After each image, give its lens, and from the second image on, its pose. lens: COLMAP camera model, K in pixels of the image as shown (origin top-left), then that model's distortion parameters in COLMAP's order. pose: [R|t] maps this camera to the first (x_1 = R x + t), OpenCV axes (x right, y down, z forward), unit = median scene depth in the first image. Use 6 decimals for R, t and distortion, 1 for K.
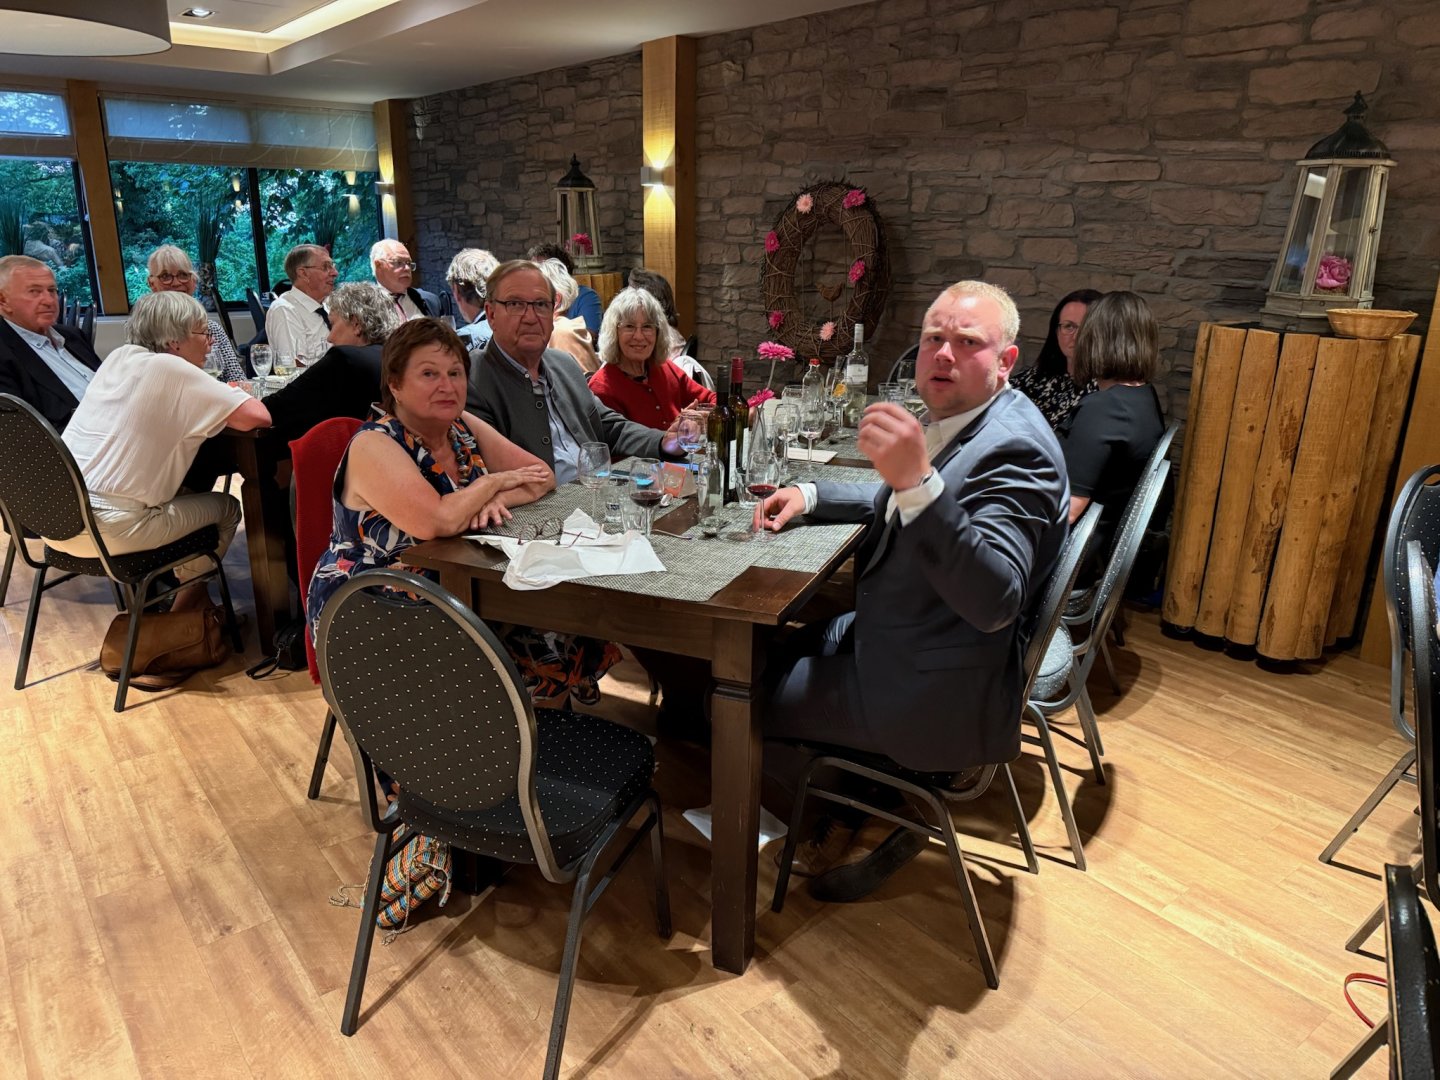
lens RADIAL K [[1030.0, 0, 719.8], [0, 1030.0, 549.1], [0, 0, 1]] dist [0.054926, -0.059064]
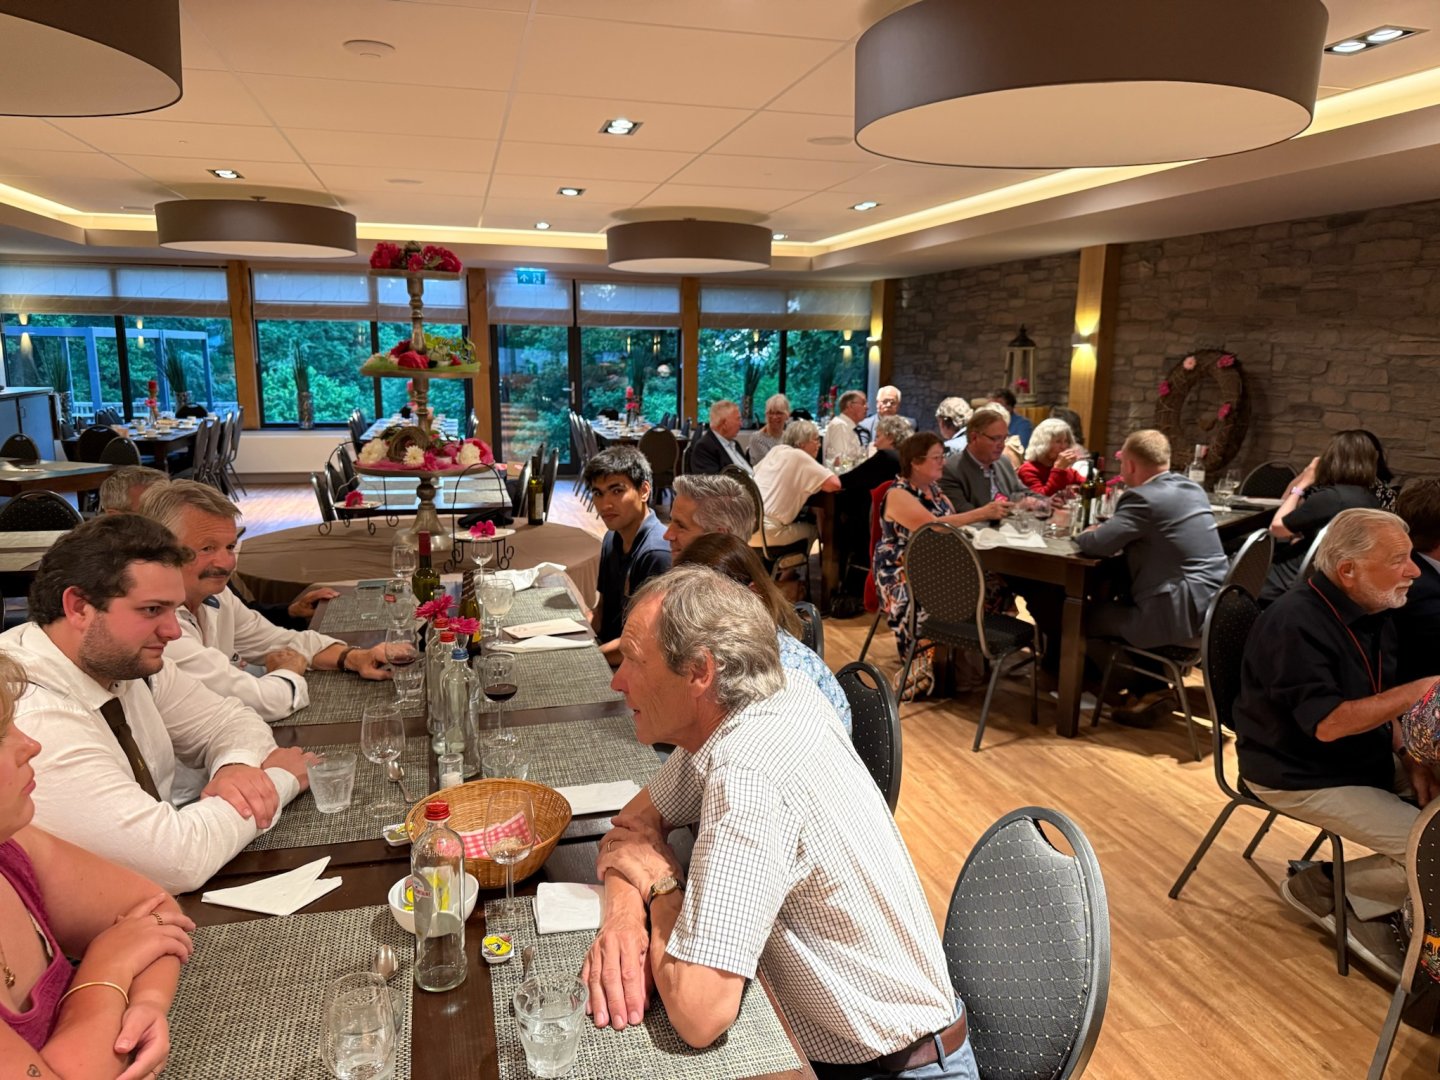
lens RADIAL K [[1030.0, 0, 710.7], [0, 1030.0, 545.9], [0, 0, 1]] dist [0.054926, -0.059064]
pose [[0.914977, 0.071505, -0.397119, 0.071013], [-0.117510, 0.988734, -0.092716, 0.128920], [0.386015, 0.131499, 0.913072, -0.549749]]
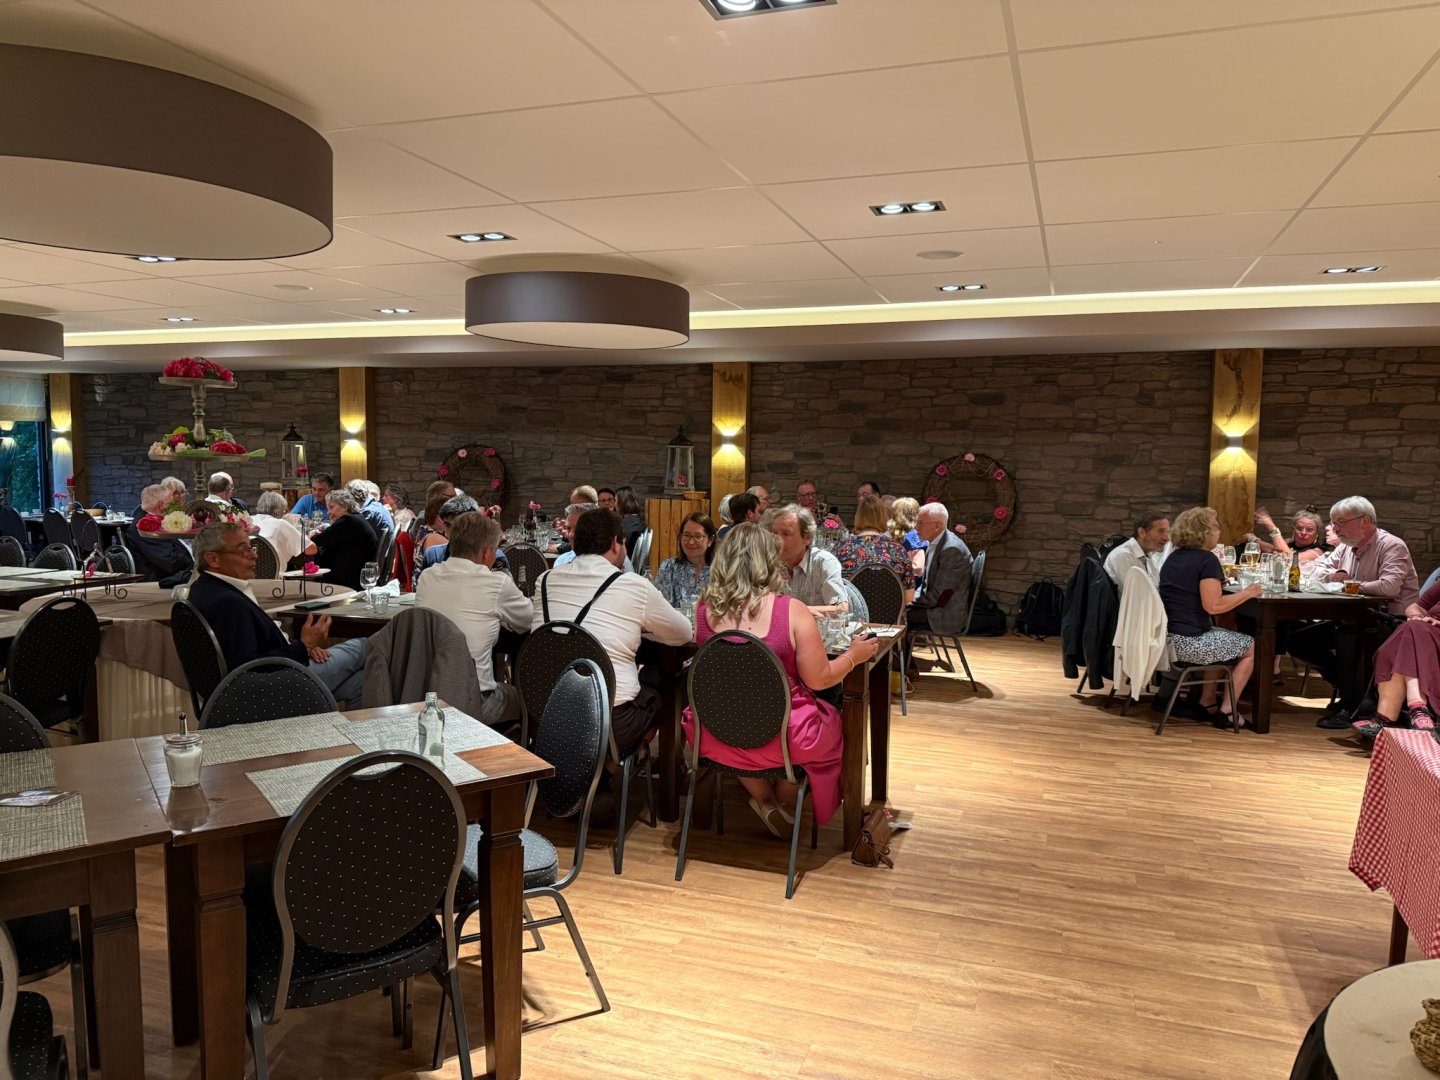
lens RADIAL K [[1030.0, 0, 721.1], [0, 1030.0, 544.4], [0, 0, 1]] dist [0.054926, -0.059064]
pose [[0.853266, -0.050550, 0.519020, -0.614764], [0.156116, 0.974405, -0.161751, 0.291551], [-0.497559, 0.219044, 0.839318, -1.068207]]
